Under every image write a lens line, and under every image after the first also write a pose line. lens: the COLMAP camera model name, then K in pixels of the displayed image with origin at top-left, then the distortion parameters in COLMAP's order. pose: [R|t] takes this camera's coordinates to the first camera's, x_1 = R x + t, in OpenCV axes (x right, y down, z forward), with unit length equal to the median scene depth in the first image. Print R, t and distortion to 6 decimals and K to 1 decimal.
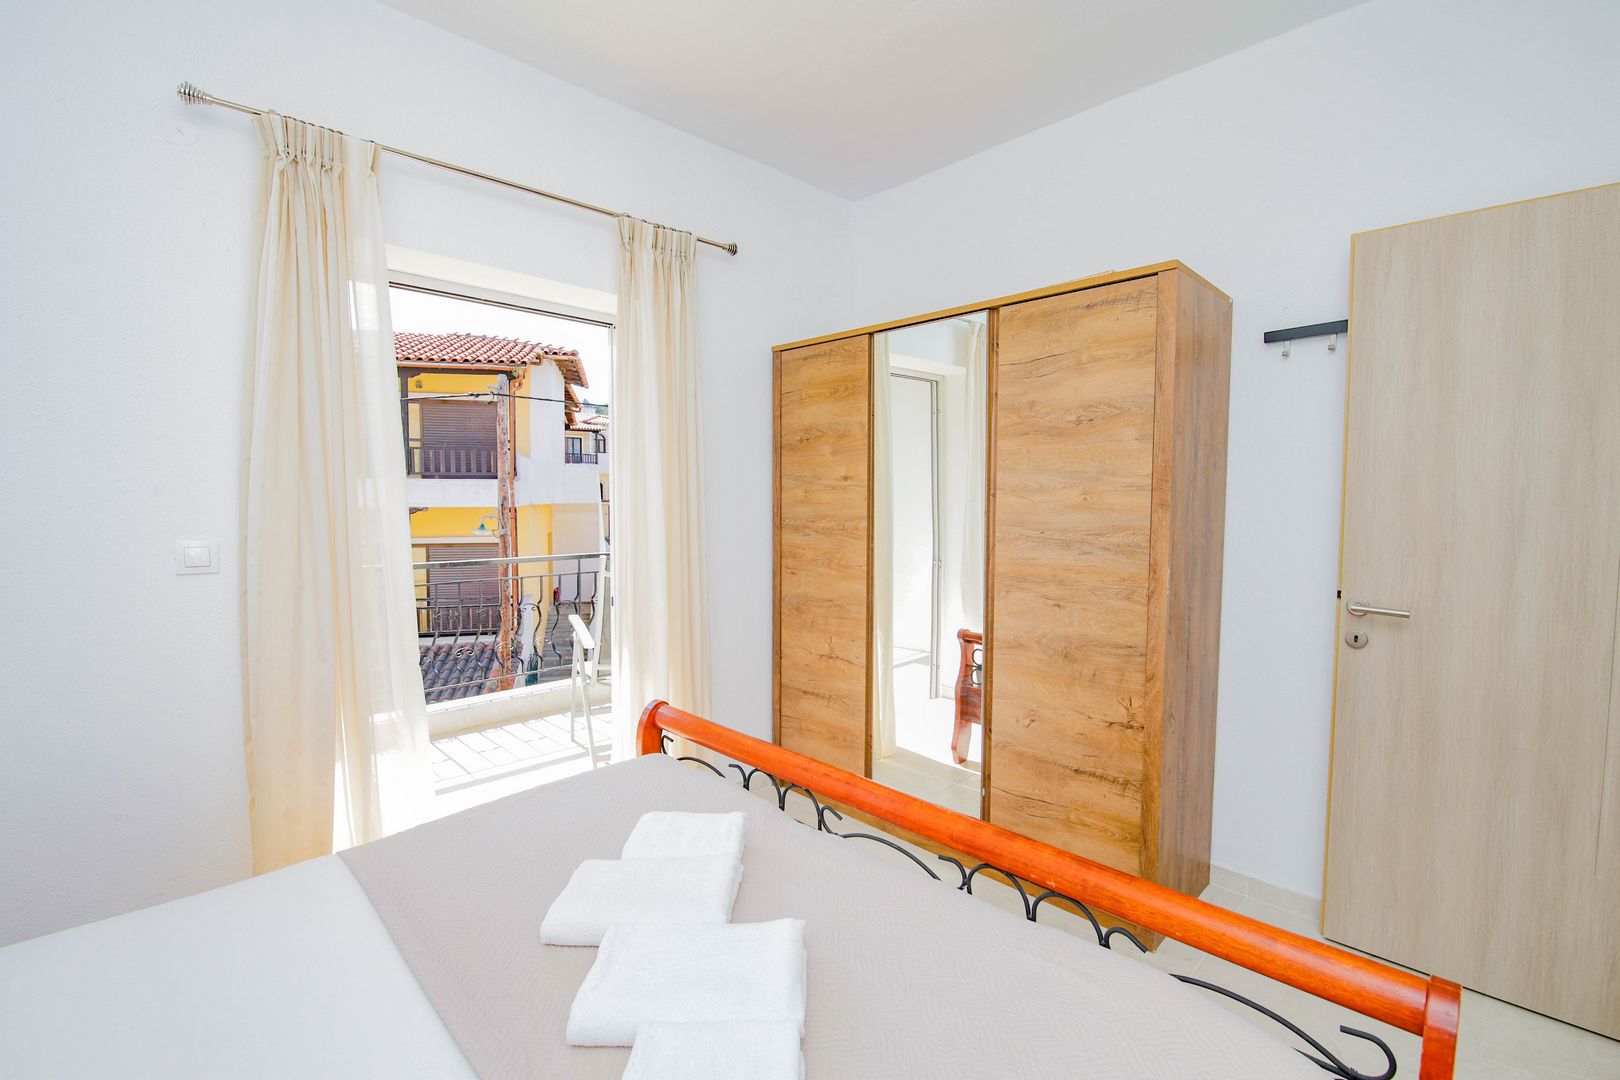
lens RADIAL K [[711.1, 0, 809.3], [0, 711.1, 545.2], [0, 0, 1]] dist [-0.006190, -0.008961]
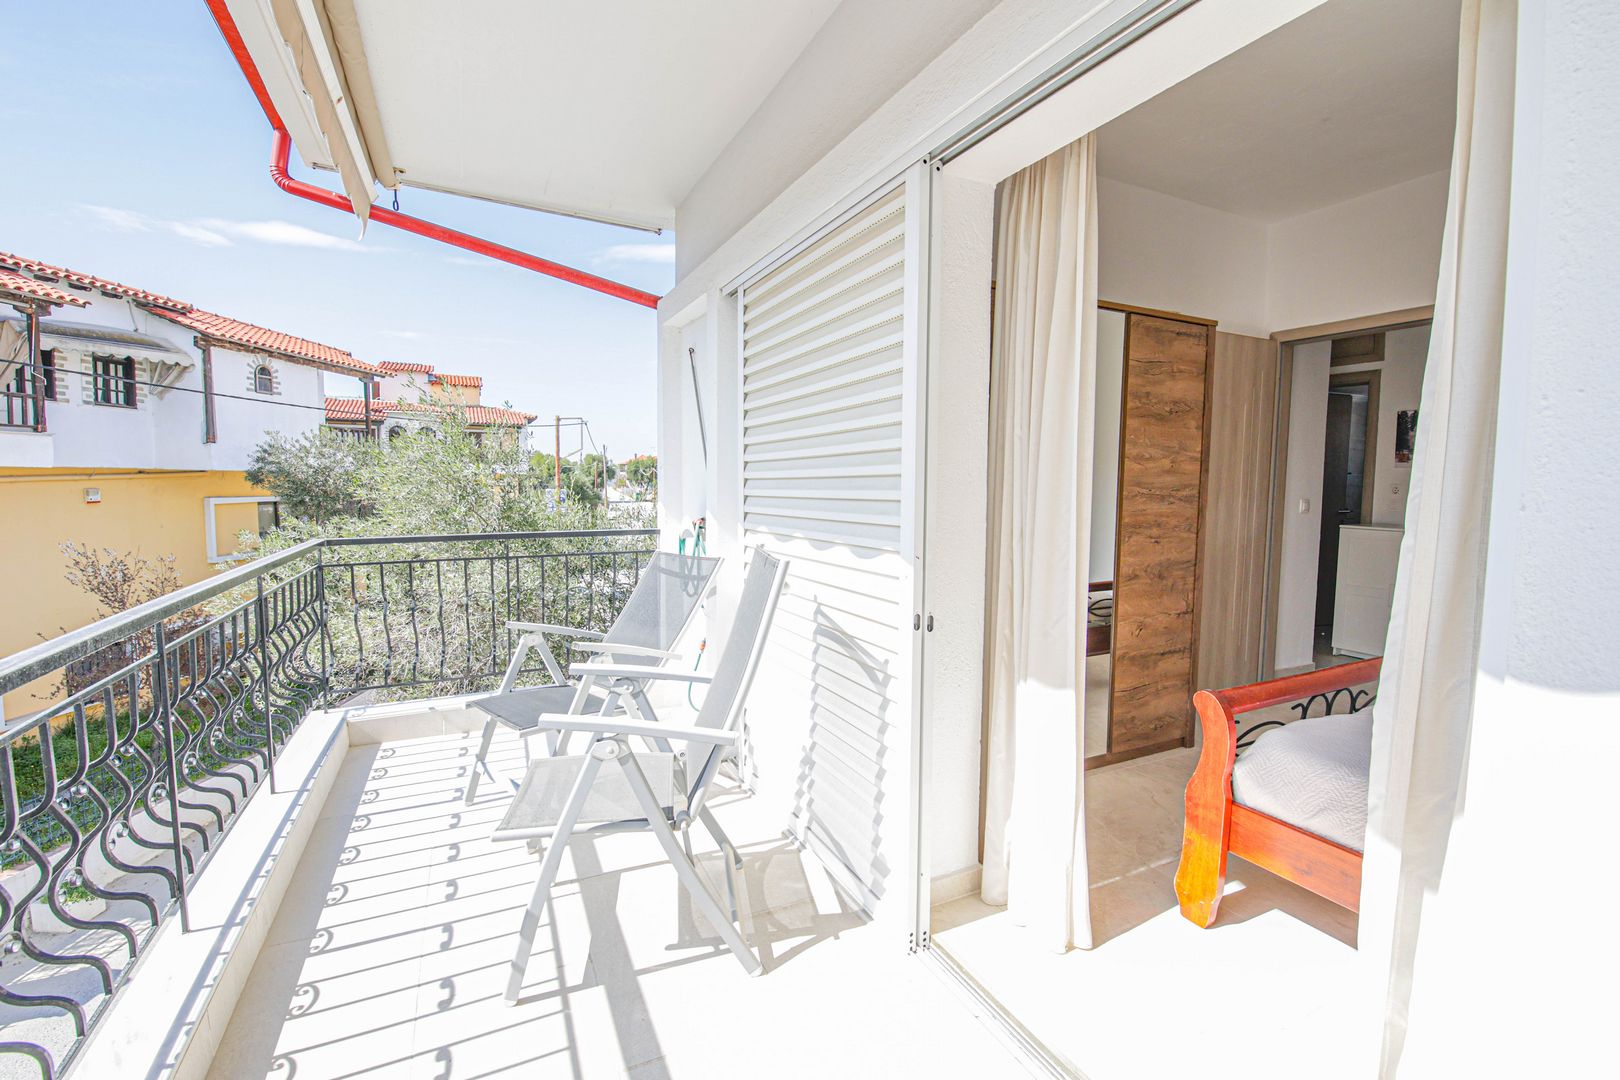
lens RADIAL K [[711.1, 0, 816.4], [0, 711.1, 501.8], [0, 0, 1]] dist [-0.006190, -0.008961]
pose [[0.314682, -0.063720, 0.947056, -1.188714], [0.036618, 0.997816, 0.054968, -0.095829], [-0.948491, 0.017382, 0.316328, 1.201803]]
